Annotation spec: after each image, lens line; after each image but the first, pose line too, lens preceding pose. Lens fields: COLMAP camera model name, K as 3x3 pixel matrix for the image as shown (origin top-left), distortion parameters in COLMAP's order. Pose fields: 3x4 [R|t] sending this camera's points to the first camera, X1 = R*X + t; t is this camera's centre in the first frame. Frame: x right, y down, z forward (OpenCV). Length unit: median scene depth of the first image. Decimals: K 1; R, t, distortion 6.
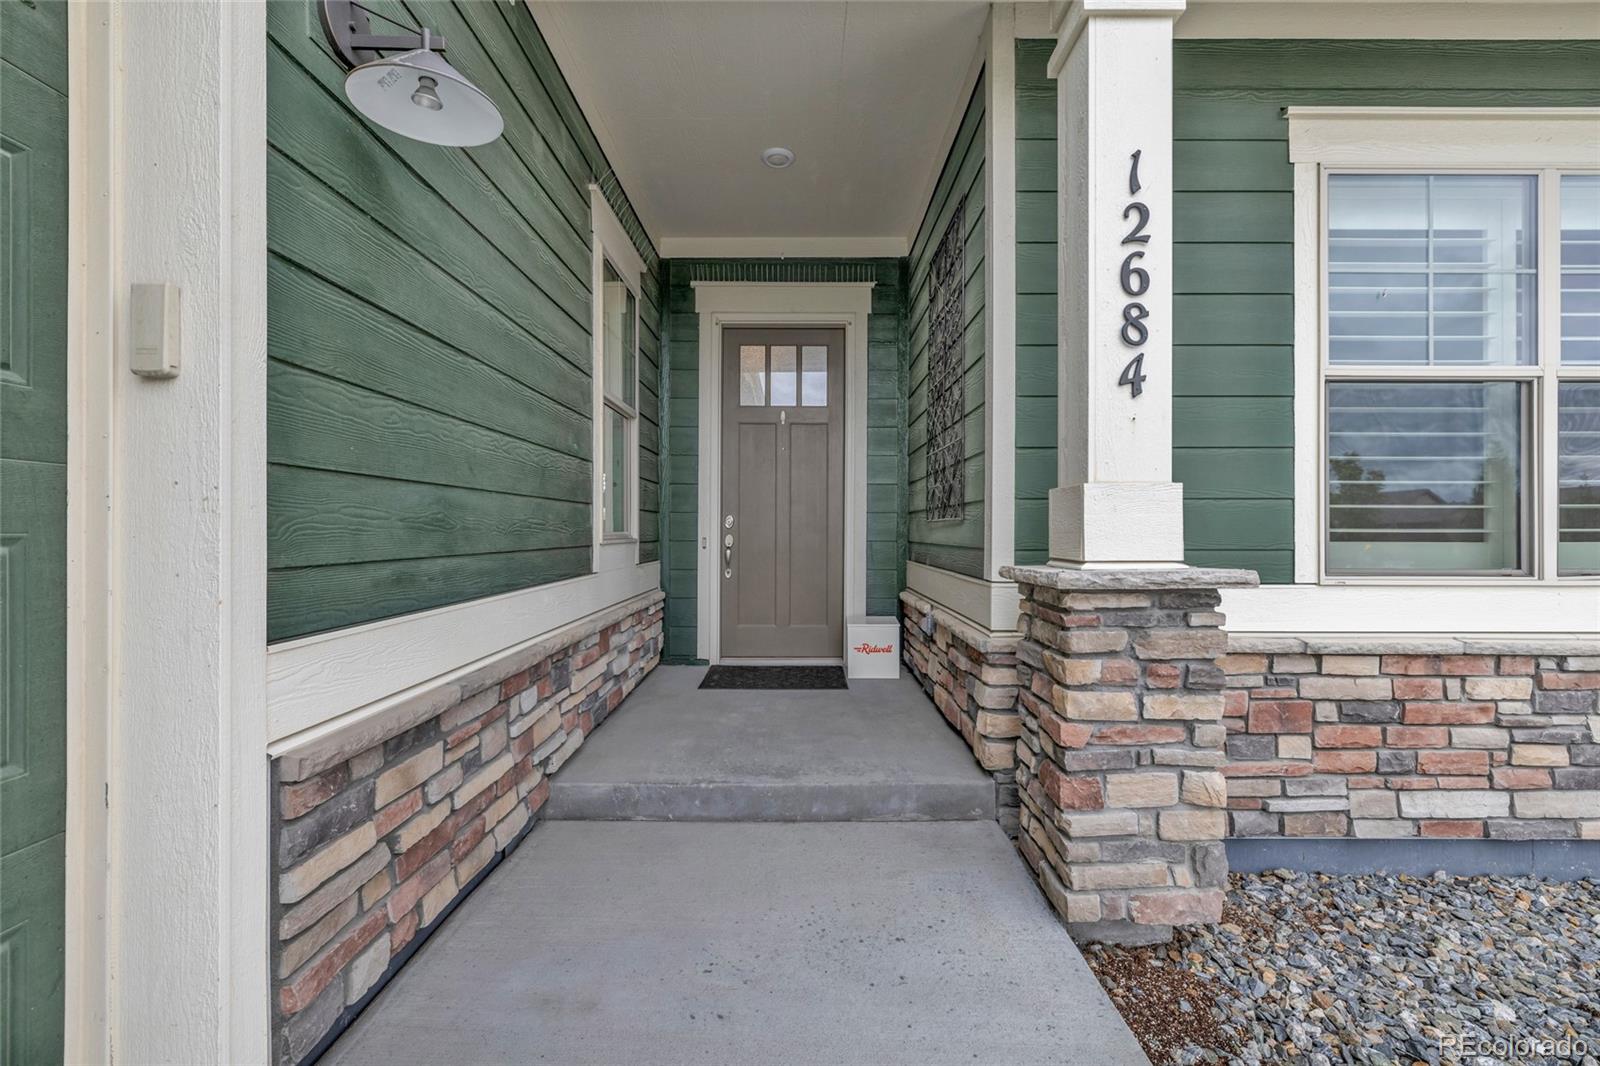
lens RADIAL K [[668.1, 0, 807.0], [0, 668.1, 529.7], [0, 0, 1]] dist [0.001710, 0.000373]
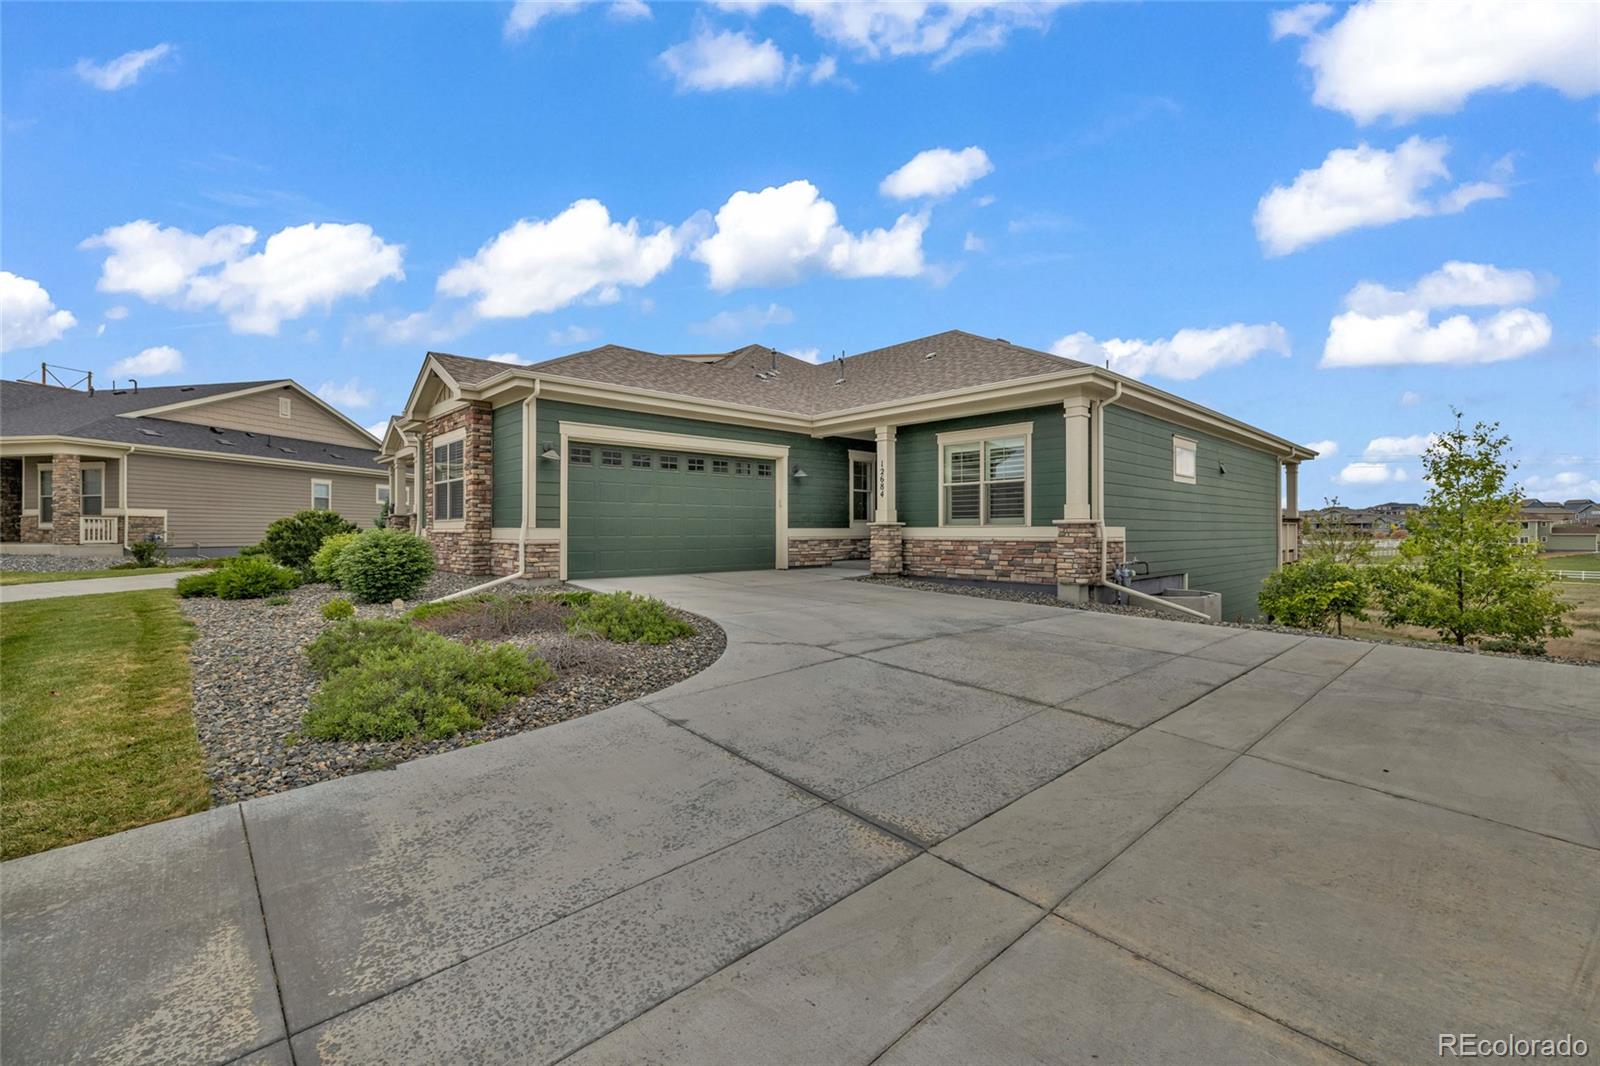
lens RADIAL K [[645.9, 0, 792.8], [0, 645.9, 534.8], [0, 0, 1]] dist [-0.066601, -0.000100]
pose [[0.663890, -0.000043, -0.747830, 3.647648], [0.006672, 0.999961, 0.005866, 0.106234], [0.747800, -0.008883, 0.663864, -3.055410]]
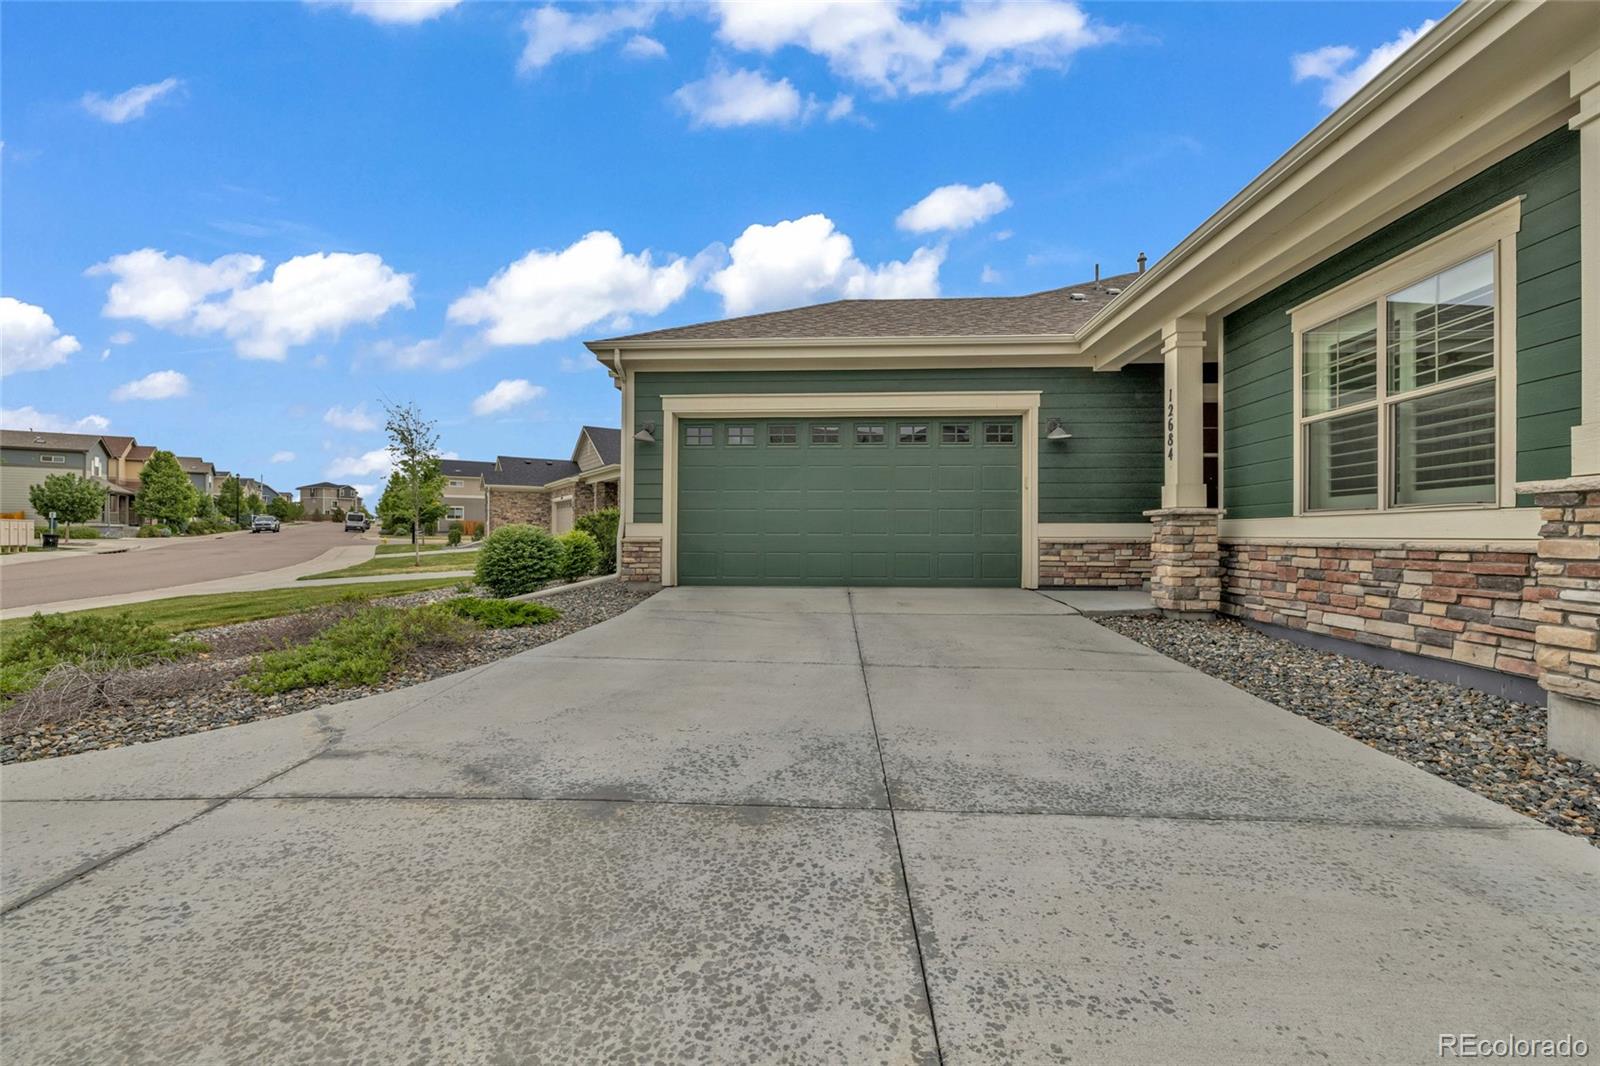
lens RADIAL K [[668.1, 0, 807.0], [0, 668.1, 529.7], [0, 0, 1]] dist [0.001710, 0.000373]
pose [[-0.051433, -0.009967, -0.998627, 3.112410], [-0.000050, 0.999950, -0.009978, 0.149675], [0.998676, -0.000463, -0.051431, -0.540492]]
